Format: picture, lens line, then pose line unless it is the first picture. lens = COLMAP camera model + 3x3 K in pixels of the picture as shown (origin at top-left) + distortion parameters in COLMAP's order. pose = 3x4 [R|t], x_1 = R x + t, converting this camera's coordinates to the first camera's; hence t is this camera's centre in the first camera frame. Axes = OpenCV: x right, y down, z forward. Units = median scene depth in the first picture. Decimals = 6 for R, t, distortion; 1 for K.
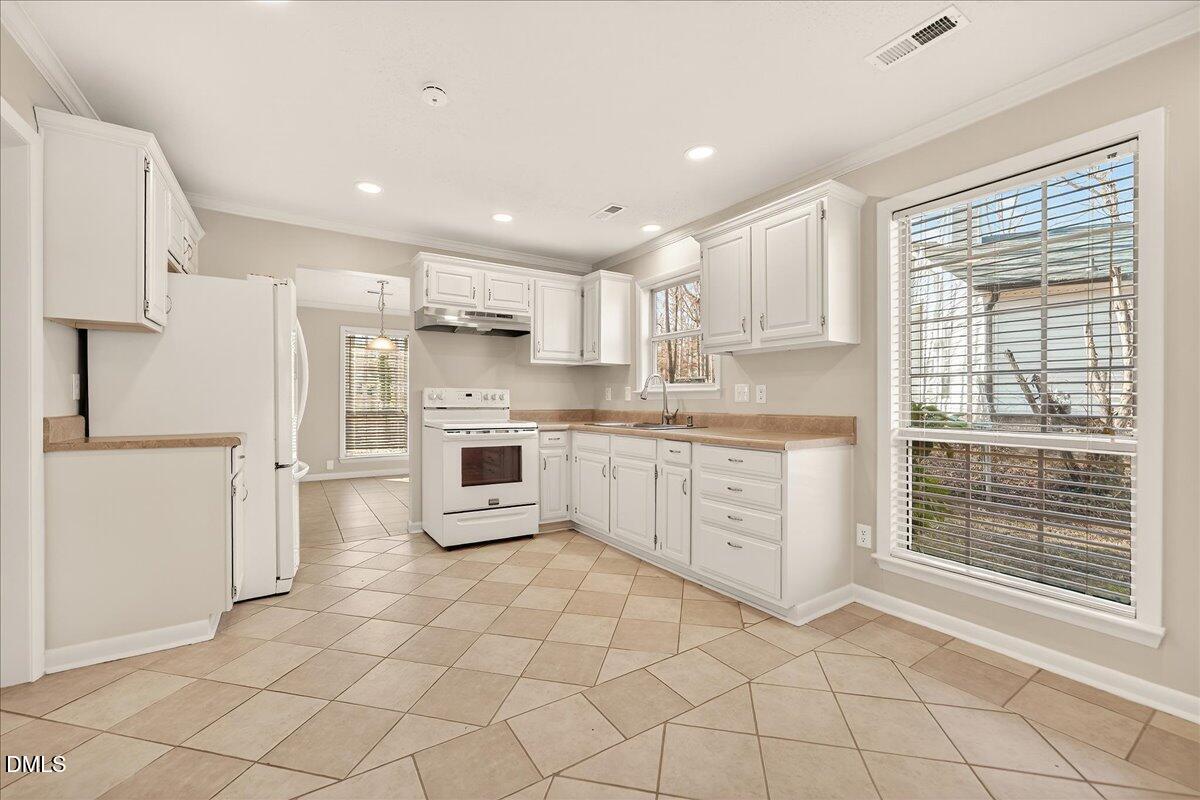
lens RADIAL K [[494.3, 0, 601.8], [0, 494.3, 396.5], [0, 0, 1]] dist [-0.015404, 0.000229]
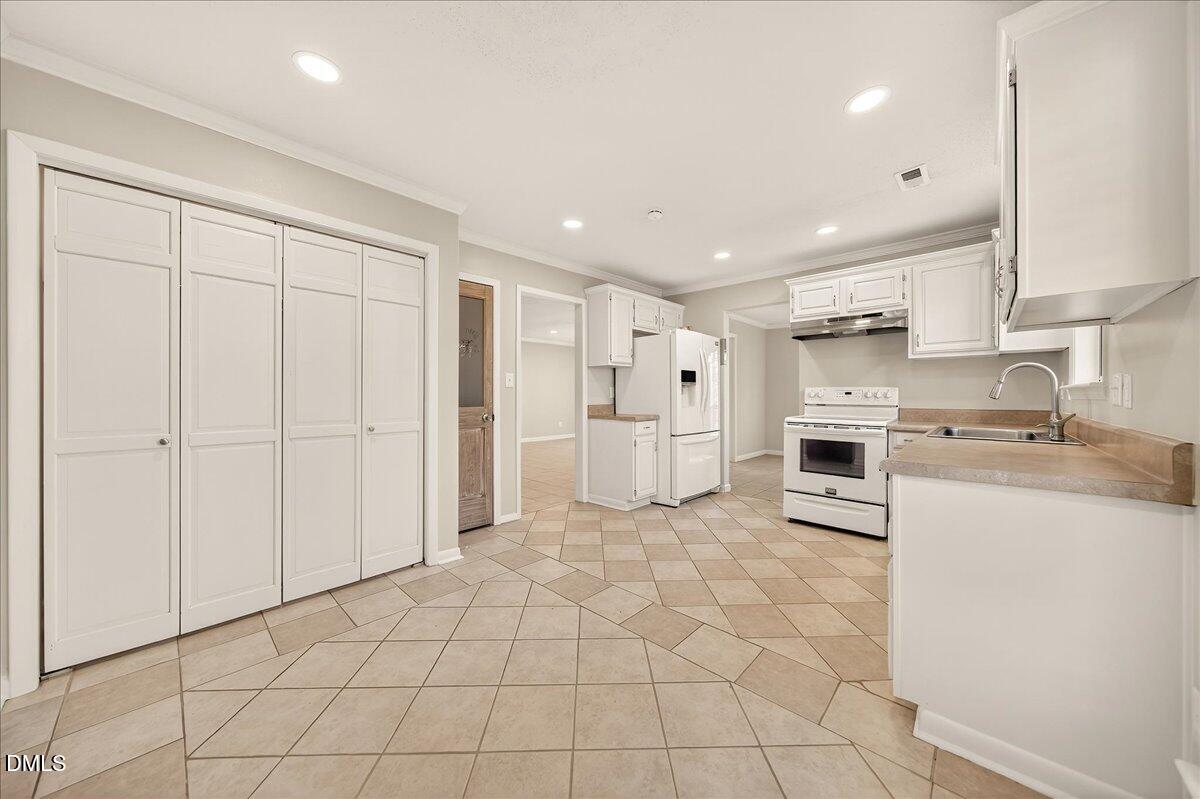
lens RADIAL K [[412.1, 0, 598.6], [0, 412.1, 401.6], [0, 0, 1]] dist [-0.000346, 0.000022]
pose [[0.229565, 0.009571, -0.973246, 0.532965], [0.008517, 0.999894, 0.011843, -0.000731], [0.973256, -0.011008, 0.229459, 0.282166]]
